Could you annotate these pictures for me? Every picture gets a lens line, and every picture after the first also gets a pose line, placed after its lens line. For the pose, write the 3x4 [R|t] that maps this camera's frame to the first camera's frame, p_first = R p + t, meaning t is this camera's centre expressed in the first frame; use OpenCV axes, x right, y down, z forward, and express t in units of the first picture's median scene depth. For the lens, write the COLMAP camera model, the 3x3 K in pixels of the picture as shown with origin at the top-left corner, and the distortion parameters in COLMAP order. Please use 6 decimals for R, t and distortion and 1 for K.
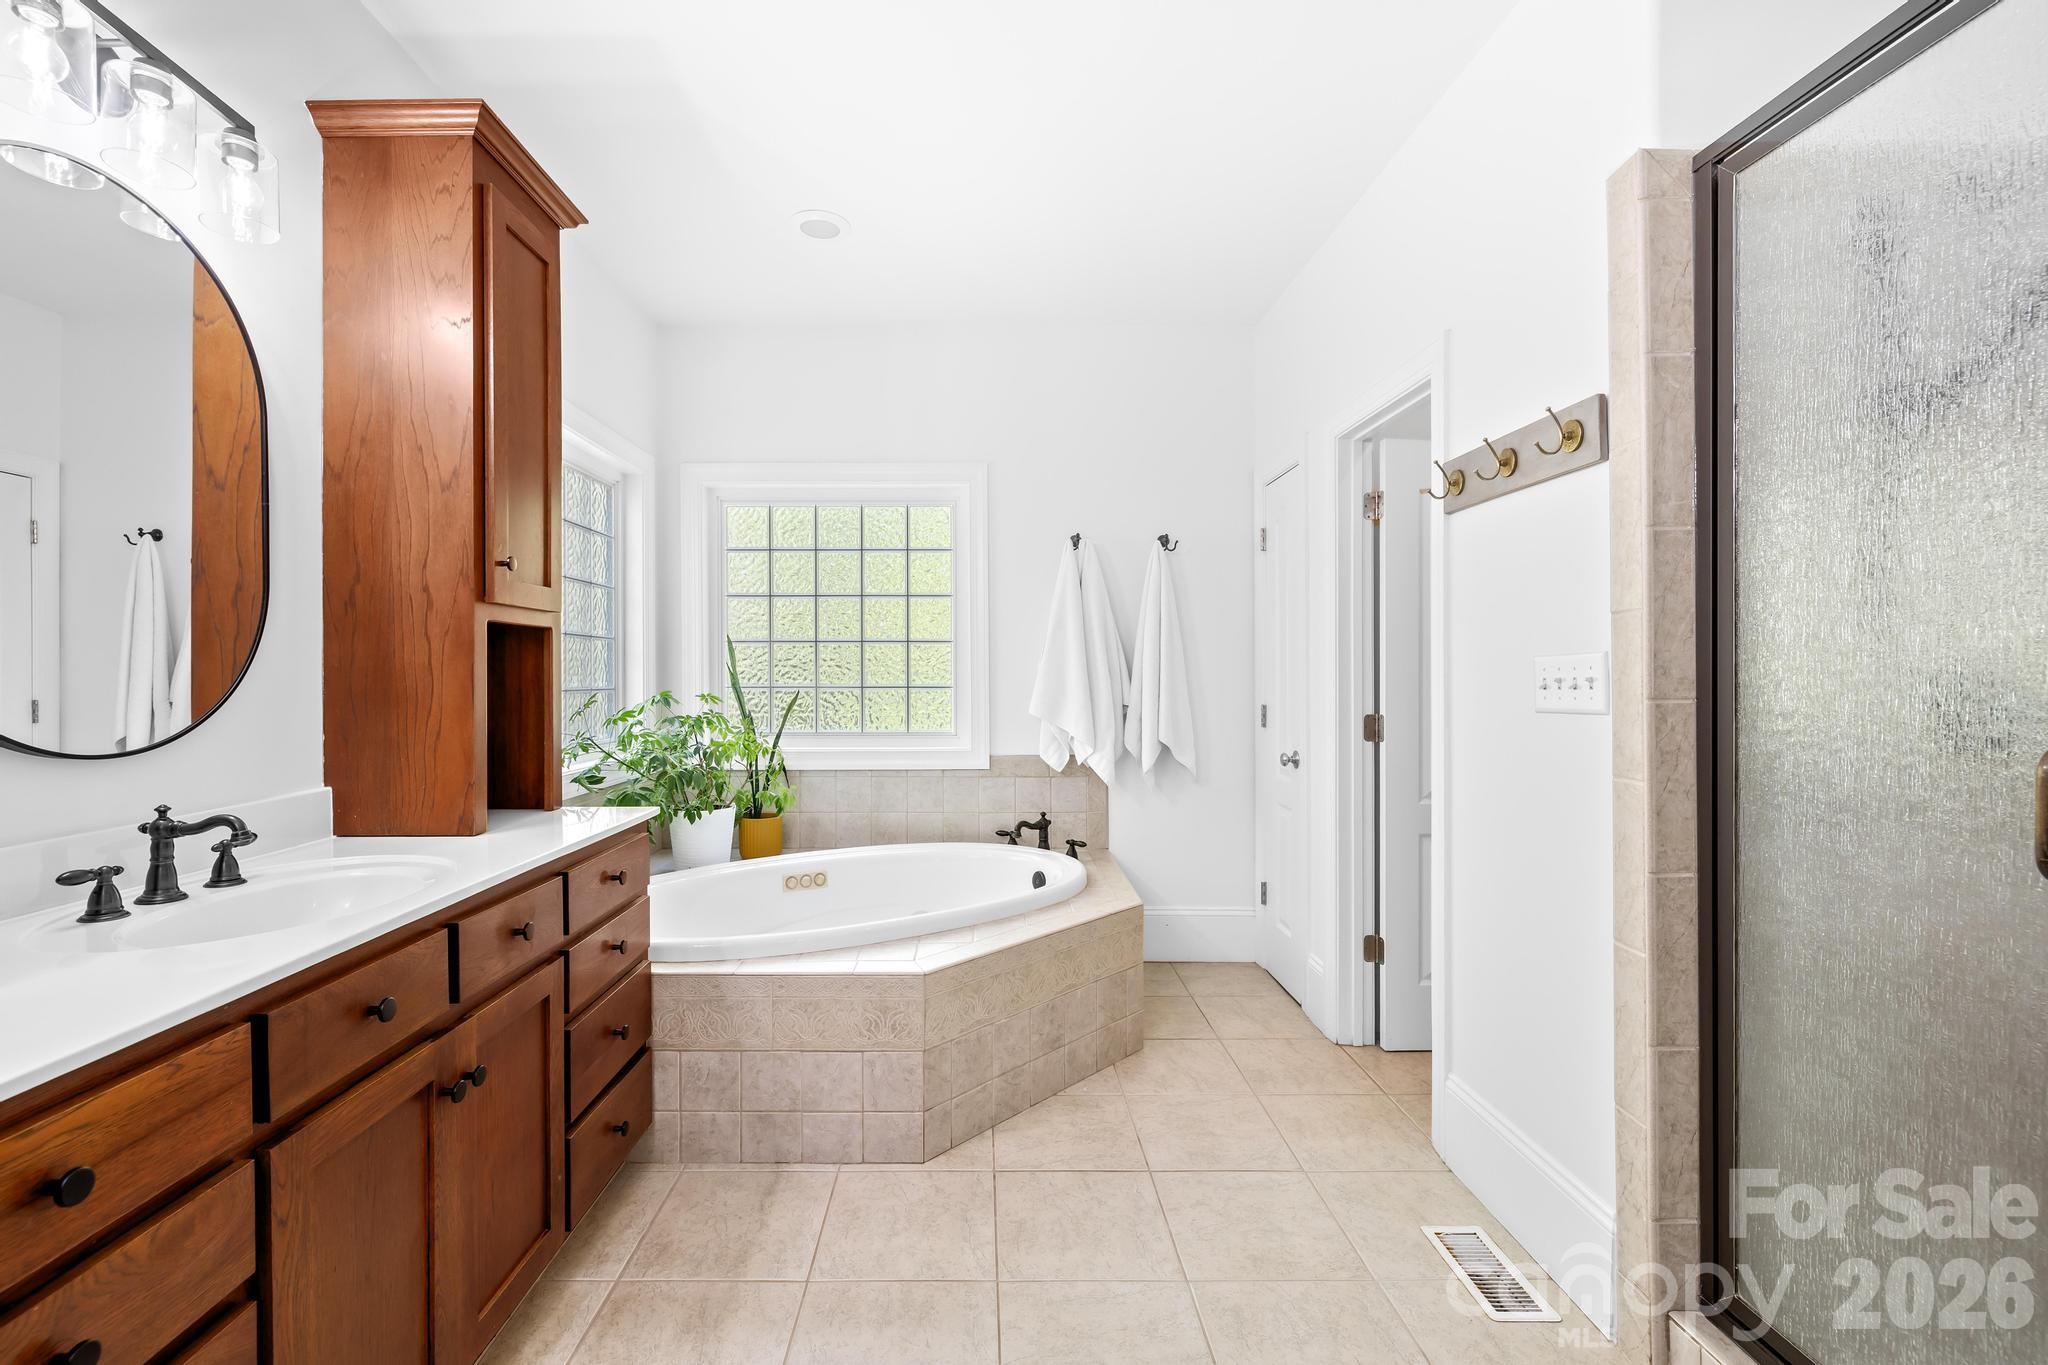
lens RADIAL K [[868.5, 0, 1022.5], [0, 868.5, 668.2], [0, 0, 1]] dist [0.000588, 0.000132]
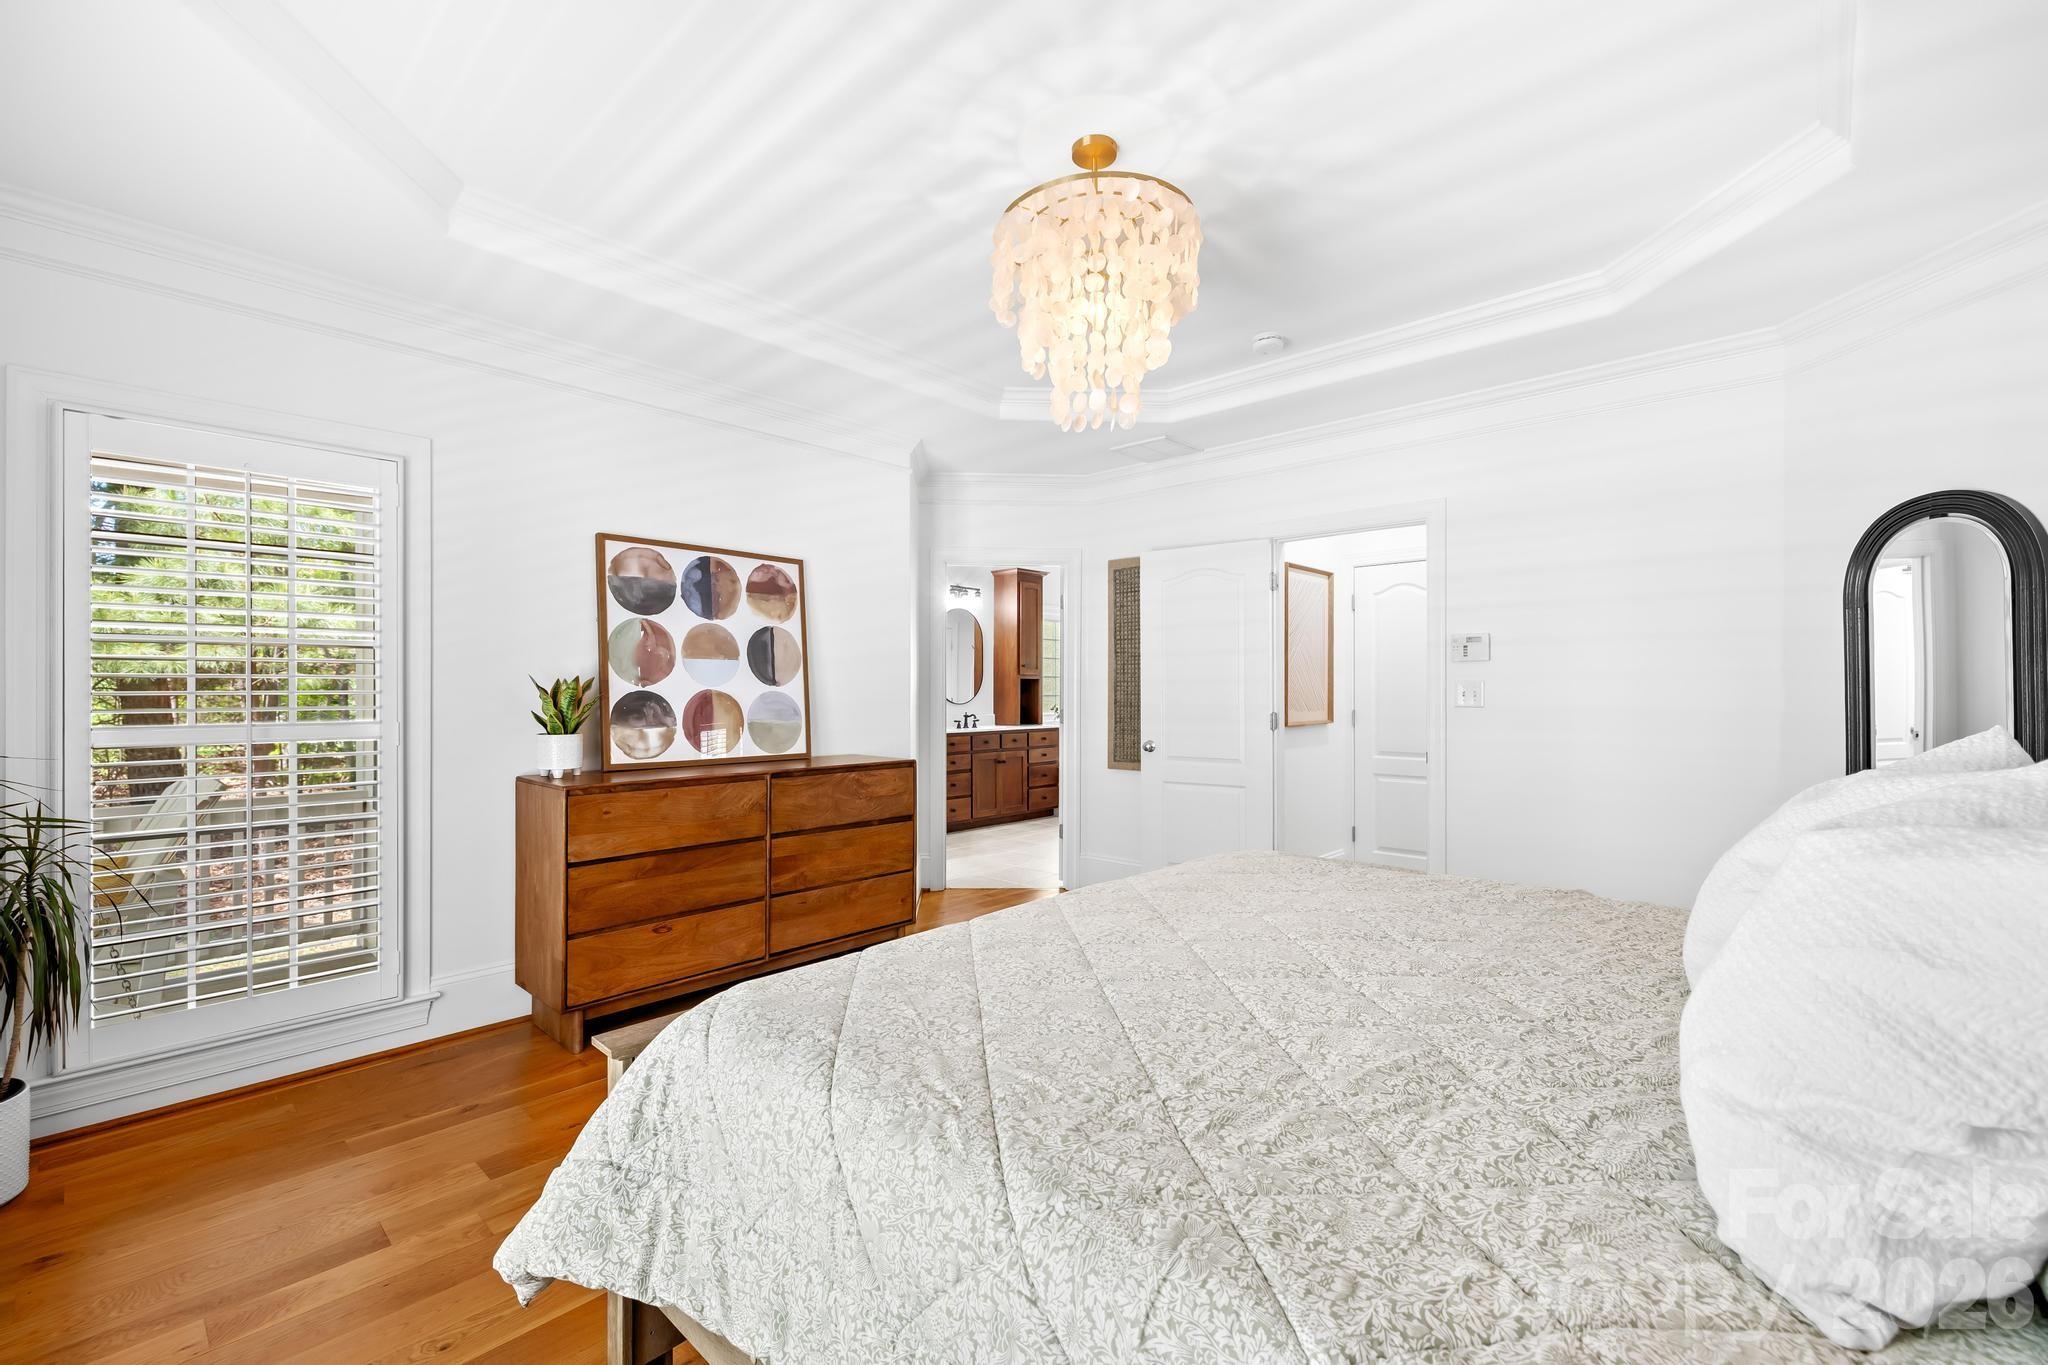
lens RADIAL K [[868.5, 0, 1022.5], [0, 868.5, 668.2], [0, 0, 1]] dist [0.000588, 0.000132]
pose [[0.711804, -0.021355, -0.702054, 2.775213], [0.007315, 0.999709, -0.022992, -0.008934], [0.702341, 0.011231, 0.711753, -2.382051]]
